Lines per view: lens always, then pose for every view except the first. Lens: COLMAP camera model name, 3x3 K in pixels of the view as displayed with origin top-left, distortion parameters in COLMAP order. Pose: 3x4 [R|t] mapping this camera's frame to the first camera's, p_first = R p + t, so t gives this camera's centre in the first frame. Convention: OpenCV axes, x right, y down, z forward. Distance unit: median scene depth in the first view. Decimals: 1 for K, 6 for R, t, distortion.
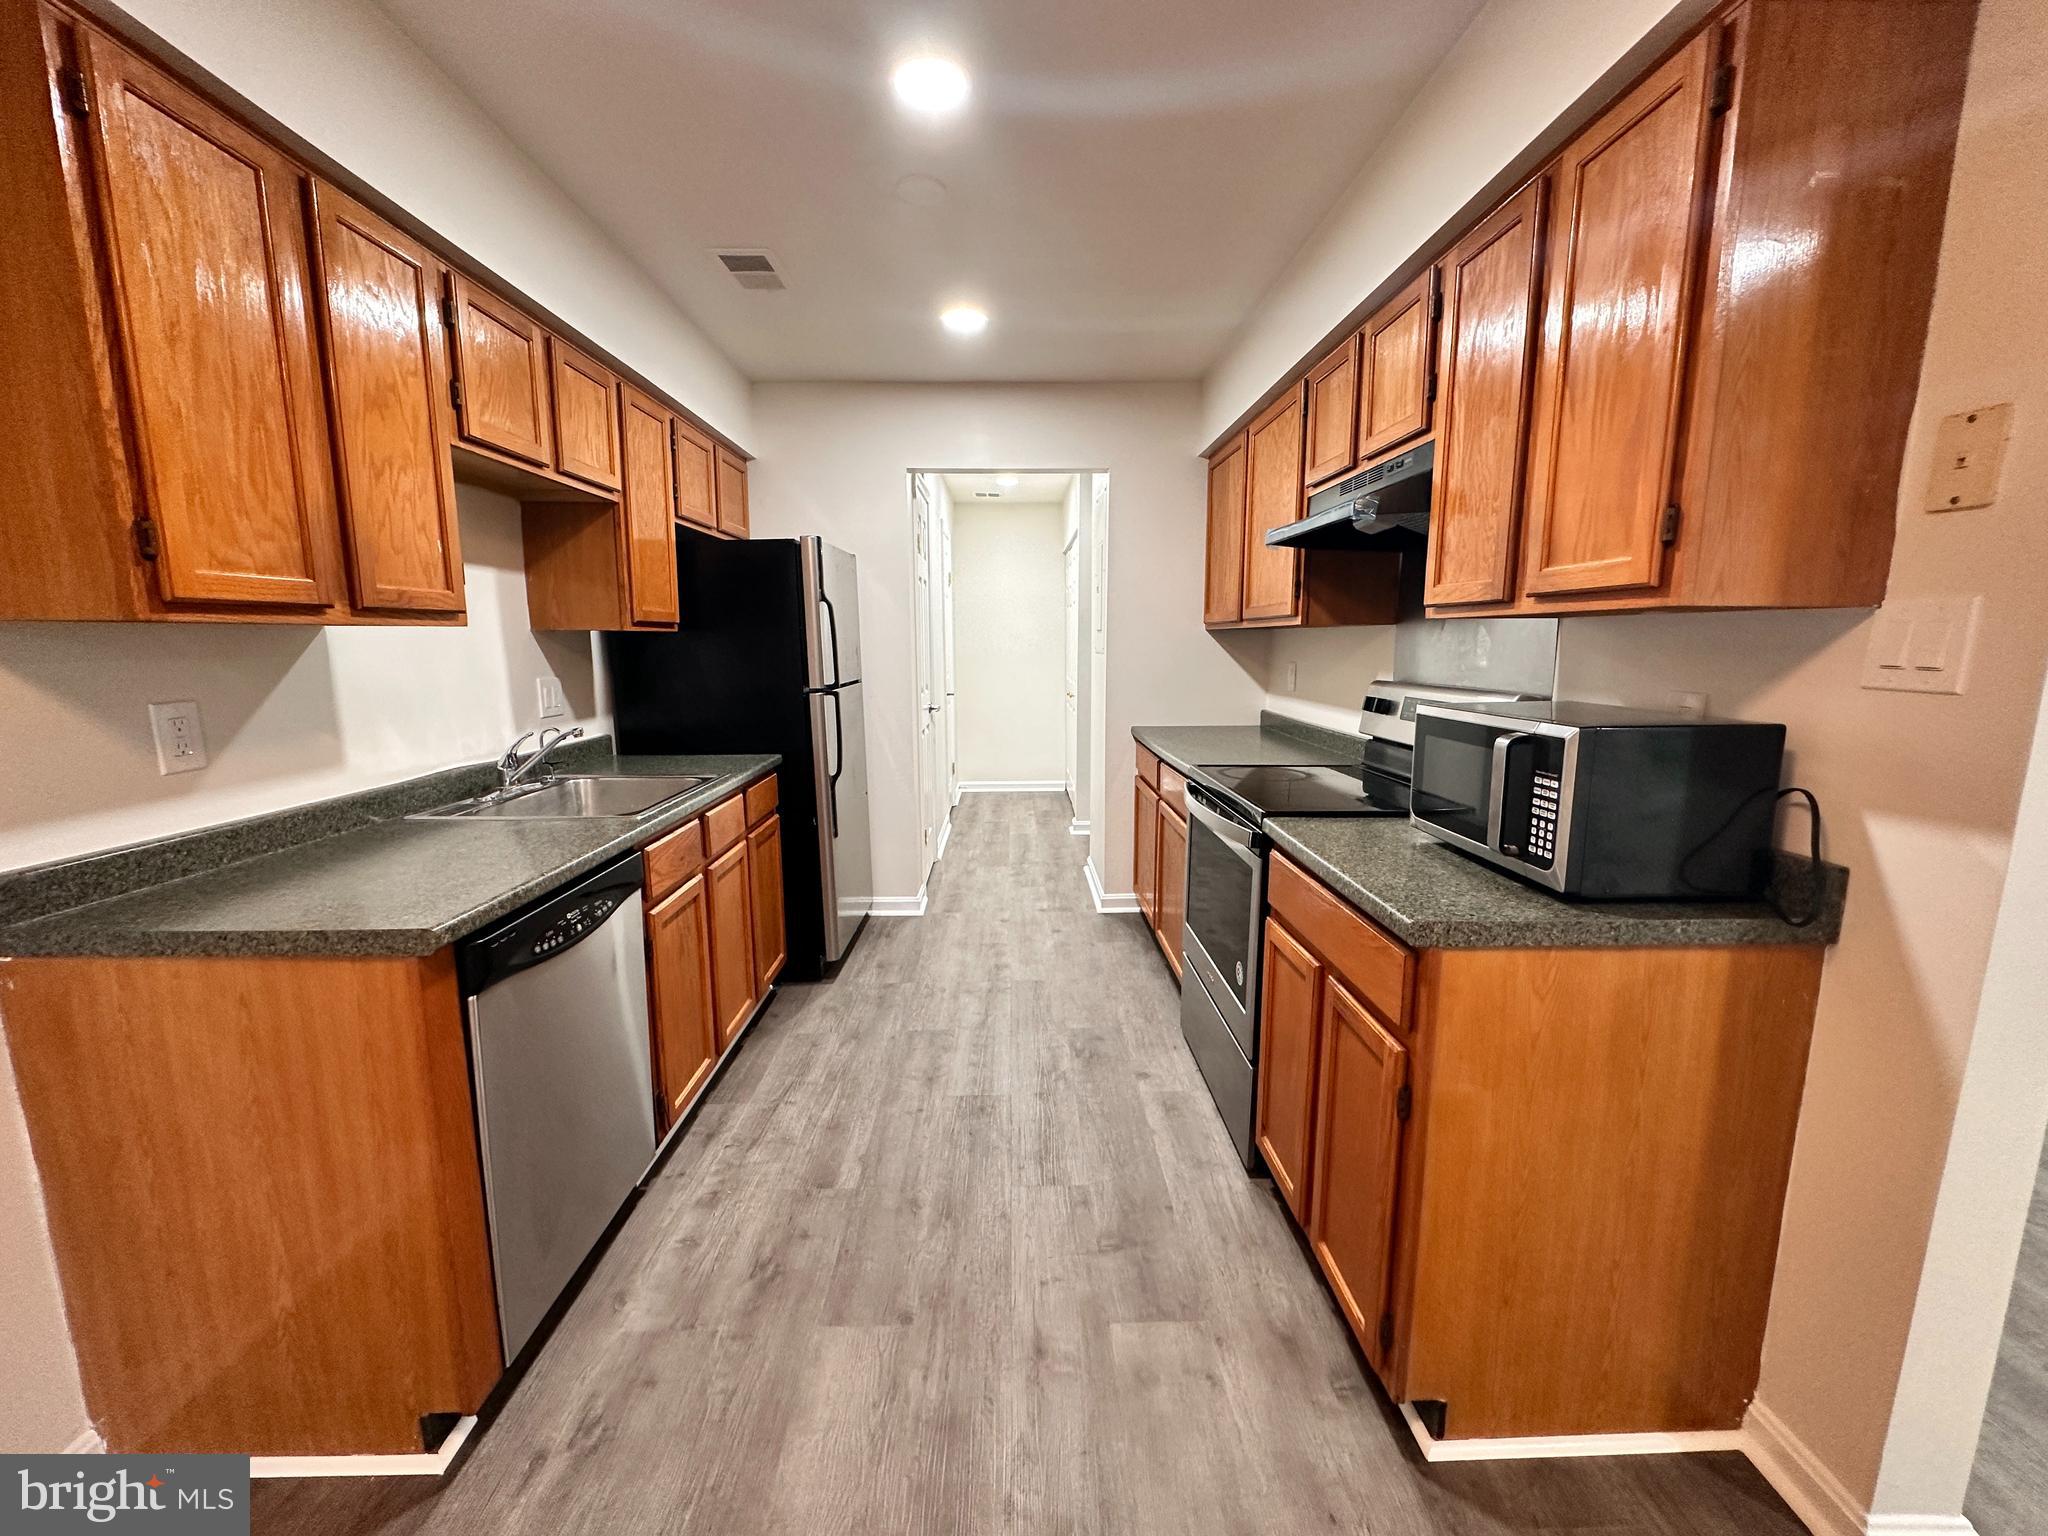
lens RADIAL K [[815.1, 0, 1024.0], [0, 815.1, 768.0], [0, 0, 1]] dist [-0.002909, 0.000895]
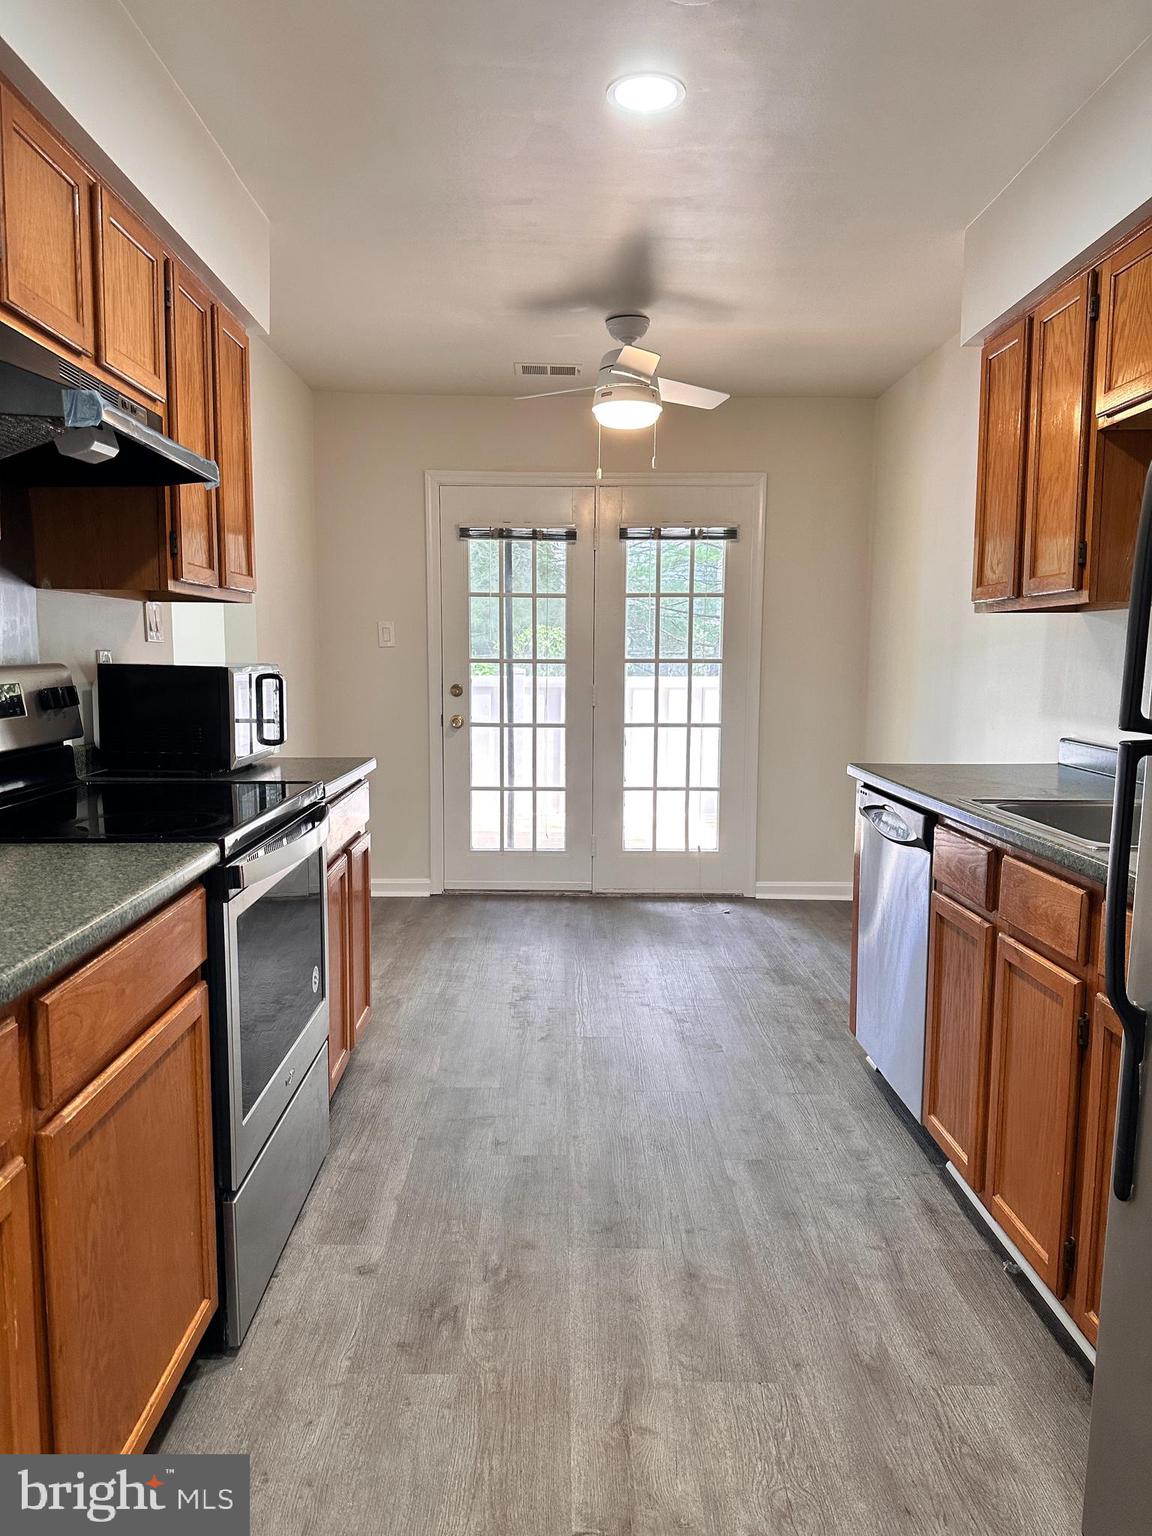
lens RADIAL K [[1058.7, 0, 576.0], [0, 1058.7, 768.0], [0, 0, 1]] dist [0.053786, -0.000343]
pose [[-0.999956, -0.008345, 0.004347, -0.019847], [-0.006912, 0.964926, 0.262430, -0.209390], [-0.006385, 0.262388, -0.964941, 1.528676]]
